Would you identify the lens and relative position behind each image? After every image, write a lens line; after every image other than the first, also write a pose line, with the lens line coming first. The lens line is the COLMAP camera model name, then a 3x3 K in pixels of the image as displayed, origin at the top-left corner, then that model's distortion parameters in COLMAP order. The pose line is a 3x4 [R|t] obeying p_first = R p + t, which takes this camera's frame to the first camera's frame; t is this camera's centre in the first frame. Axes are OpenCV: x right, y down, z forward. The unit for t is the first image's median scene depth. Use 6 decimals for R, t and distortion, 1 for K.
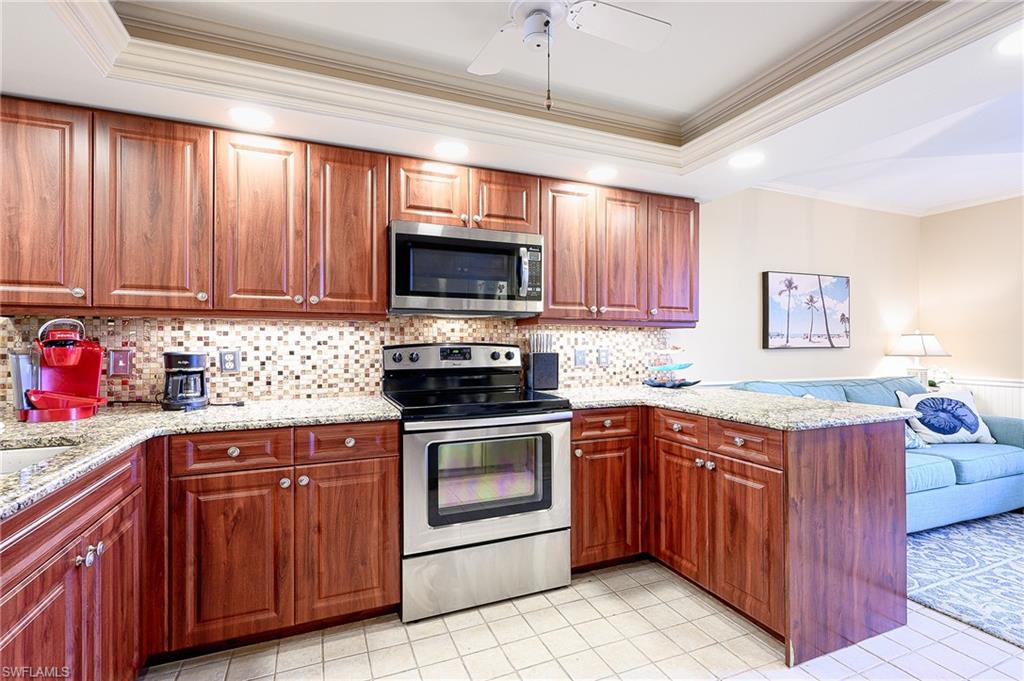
lens RADIAL K [[417.5, 0, 462.6], [0, 417.5, 343.0], [0, 0, 1]] dist [0.001998, 0.000022]
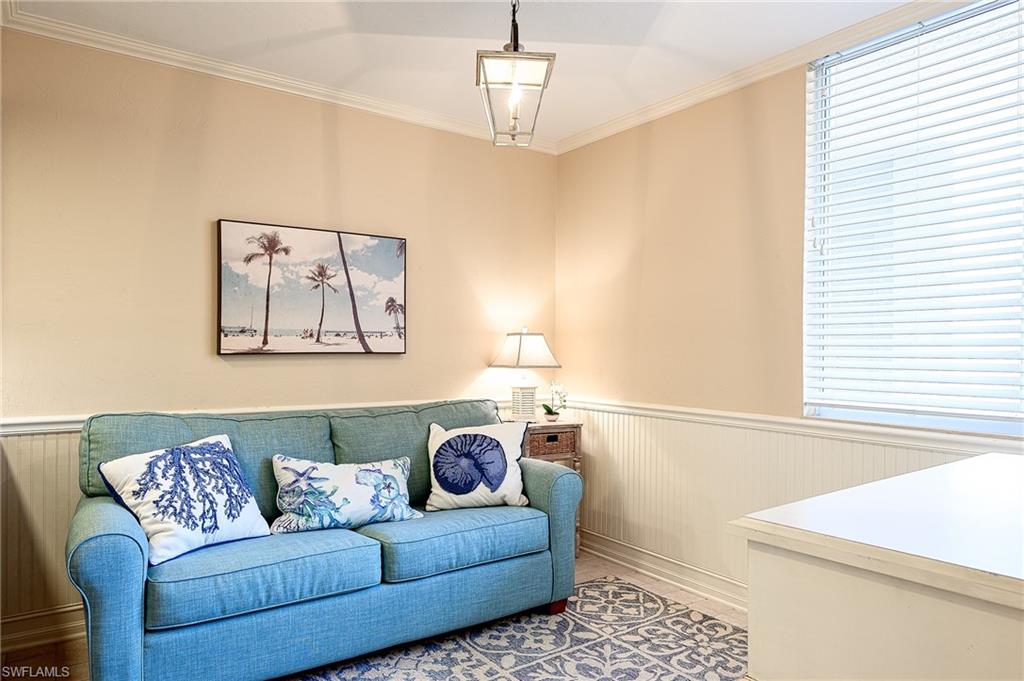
lens RADIAL K [[611.1, 0, 511.1], [0, 611.1, 350.3], [0, 0, 1]] dist [0.001420, 0.000202]
pose [[0.975082, 0.006373, 0.221752, 1.305085], [-0.007725, 0.999956, 0.005232, 0.000506], [-0.221709, -0.006815, 0.975089, 0.131208]]
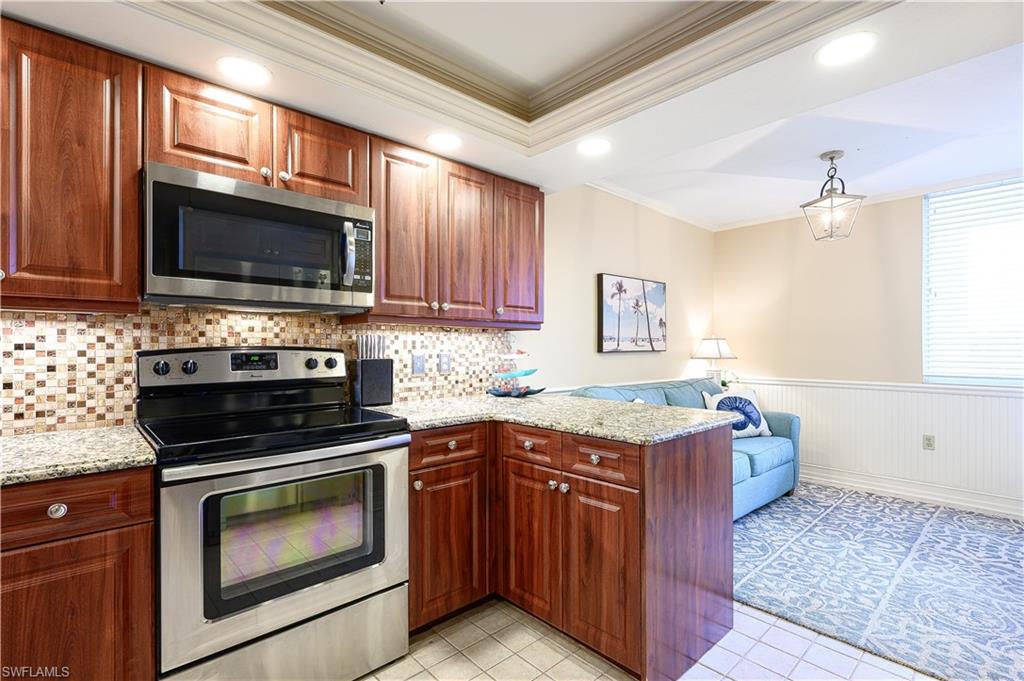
lens RADIAL K [[462.6, 0, 438.1], [0, 462.6, 345.6], [0, 0, 1]] dist [-0.000773, -0.000218]
pose [[0.946980, 0.000949, 0.321290, 0.027403], [-0.000384, 0.999998, -0.001822, -0.000447], [-0.321291, 0.001602, 0.946979, 0.137403]]
